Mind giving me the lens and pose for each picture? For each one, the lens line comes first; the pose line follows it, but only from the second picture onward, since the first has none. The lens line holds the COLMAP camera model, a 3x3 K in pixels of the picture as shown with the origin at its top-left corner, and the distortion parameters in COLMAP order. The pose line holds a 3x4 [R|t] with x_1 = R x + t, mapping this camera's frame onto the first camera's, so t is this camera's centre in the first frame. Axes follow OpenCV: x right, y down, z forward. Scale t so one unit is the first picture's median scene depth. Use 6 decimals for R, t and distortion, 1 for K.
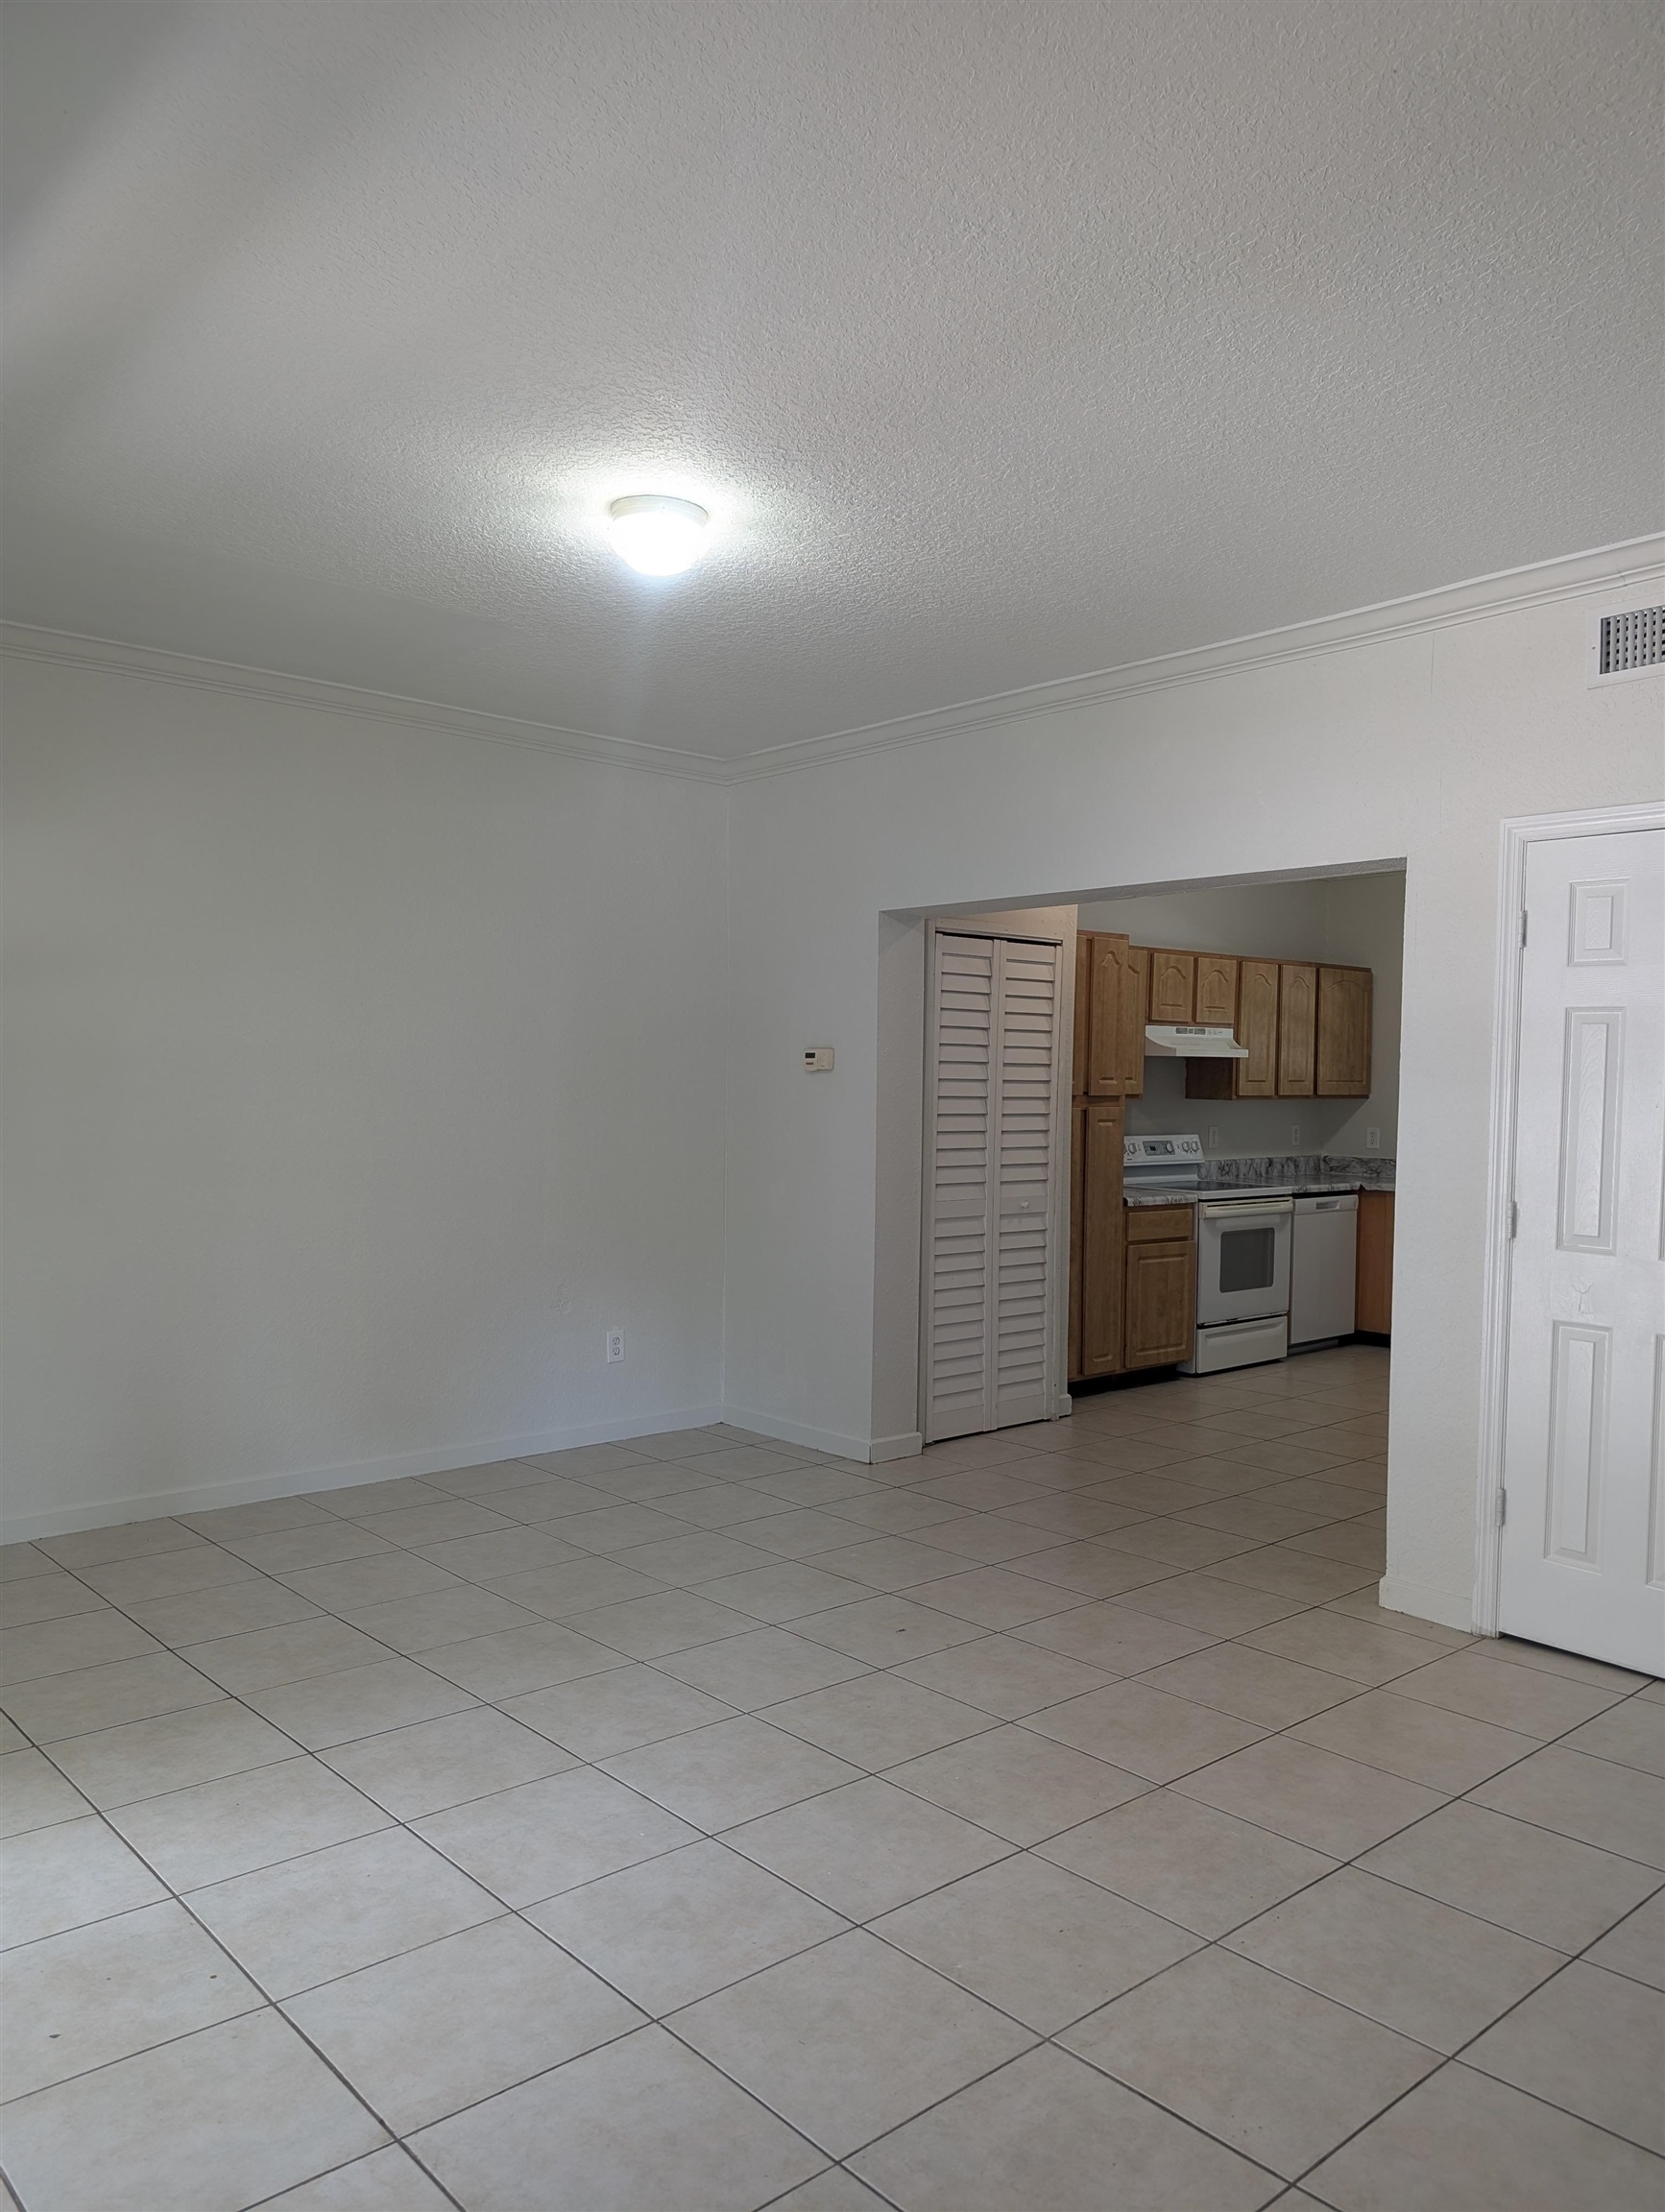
lens RADIAL K [[1589.3, 0, 836.5], [0, 1589.3, 1122.0], [0, 0, 1]] dist [0.026874, -0.020644]
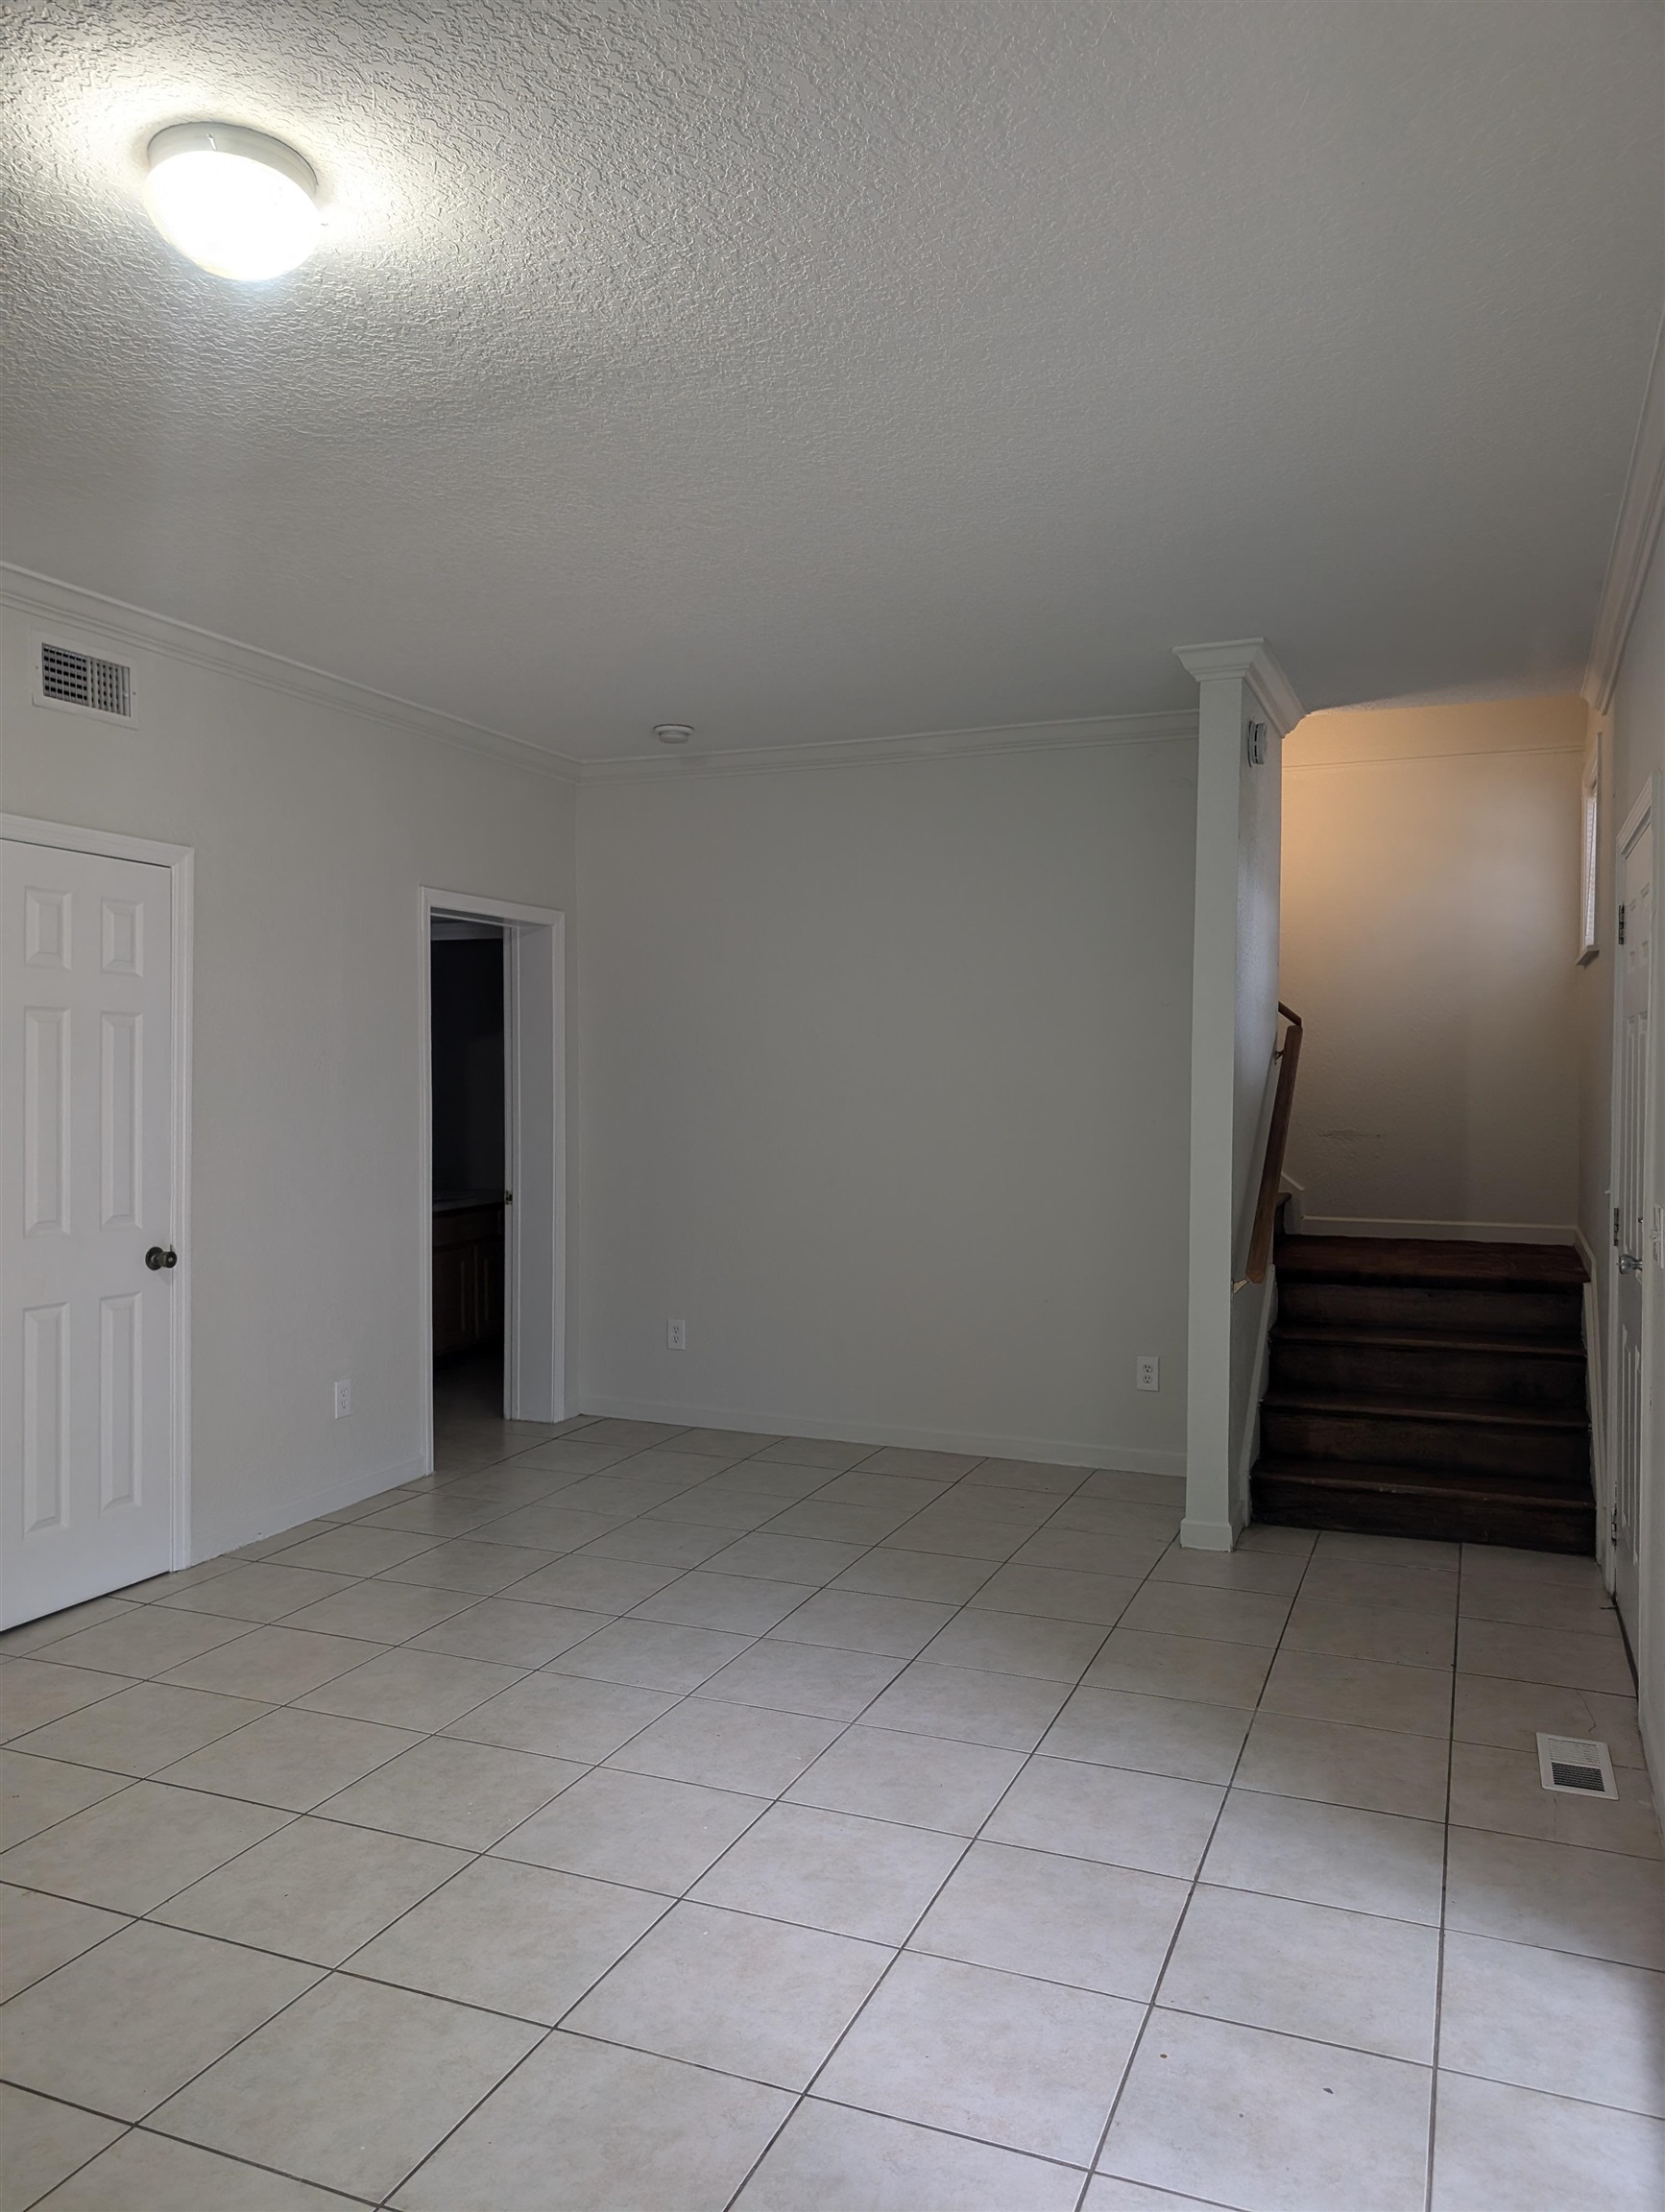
lens RADIAL K [[1609.6, 0, 832.5], [0, 1609.6, 1106.0], [0, 0, 1]] dist [0.004878, 0.001902]
pose [[-0.444891, -0.031899, 0.895017, -0.371135], [0.011137, 0.999091, 0.041144, -0.022436], [-0.895516, 0.028272, -0.444131, 0.516532]]
